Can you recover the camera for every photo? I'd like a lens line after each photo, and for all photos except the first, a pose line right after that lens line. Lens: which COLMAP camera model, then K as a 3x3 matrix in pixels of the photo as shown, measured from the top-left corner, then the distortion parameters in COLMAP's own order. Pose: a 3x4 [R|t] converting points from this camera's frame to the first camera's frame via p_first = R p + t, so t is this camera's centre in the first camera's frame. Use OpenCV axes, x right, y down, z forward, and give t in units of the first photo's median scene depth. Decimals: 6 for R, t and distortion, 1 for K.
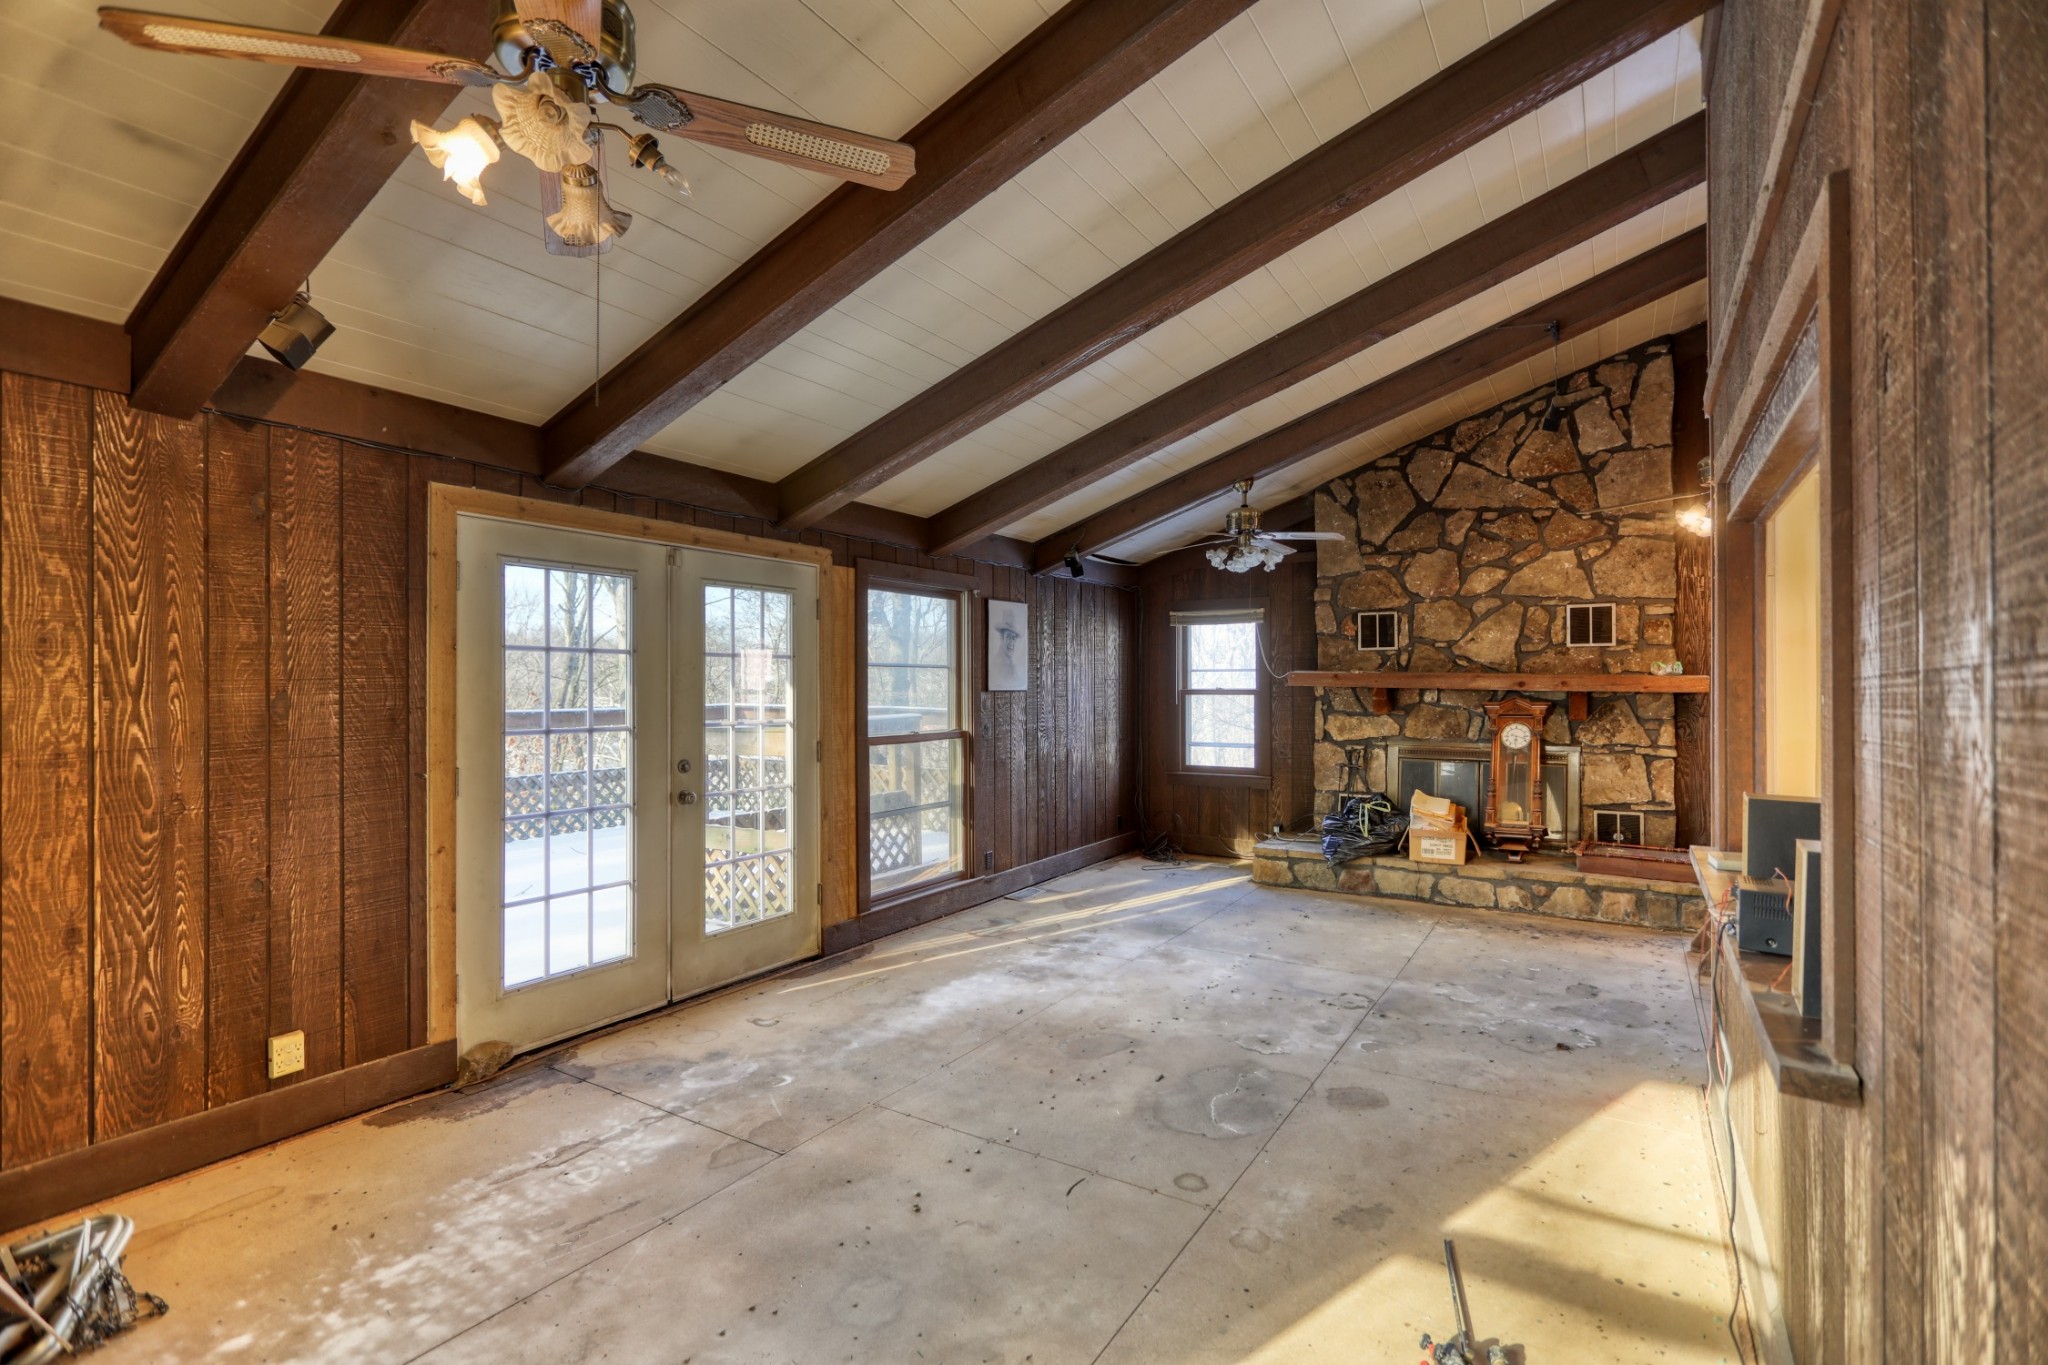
lens RADIAL K [[957.0, 0, 1024.0], [0, 957.0, 682.5], [0, 0, 1]] dist [-0.001145, 0.001906]
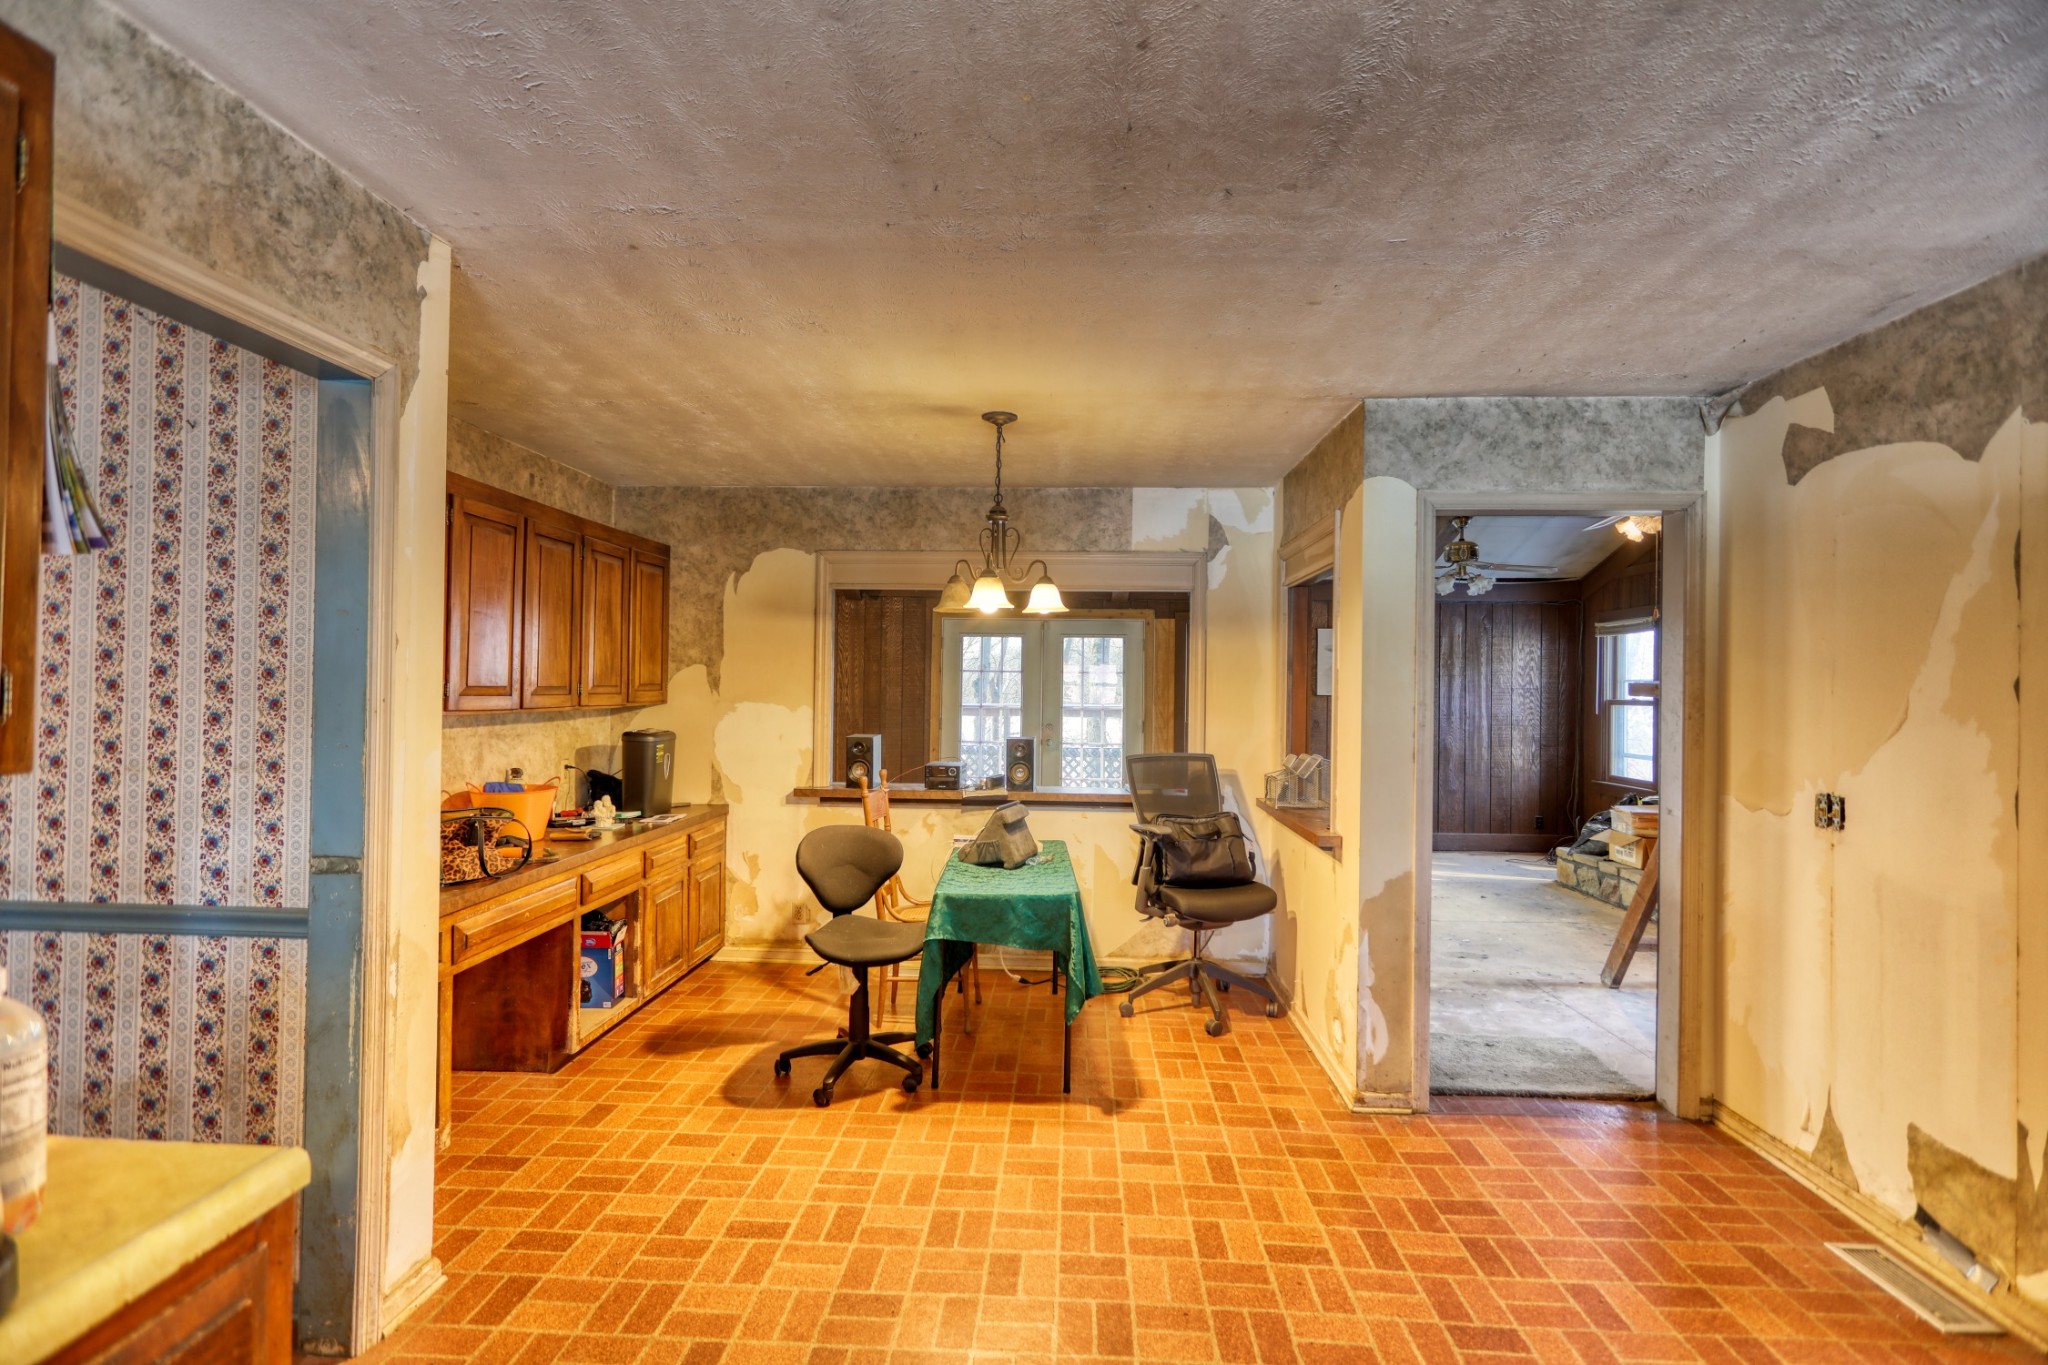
lens RADIAL K [[957.0, 0, 1024.0], [0, 957.0, 682.5], [0, 0, 1]] dist [-0.001145, 0.001906]
pose [[0.486571, 0.000197, -0.873641, 1.380254], [-0.010934, 0.999923, -0.005864, 0.004609], [0.873573, 0.012405, 0.486535, -0.037130]]
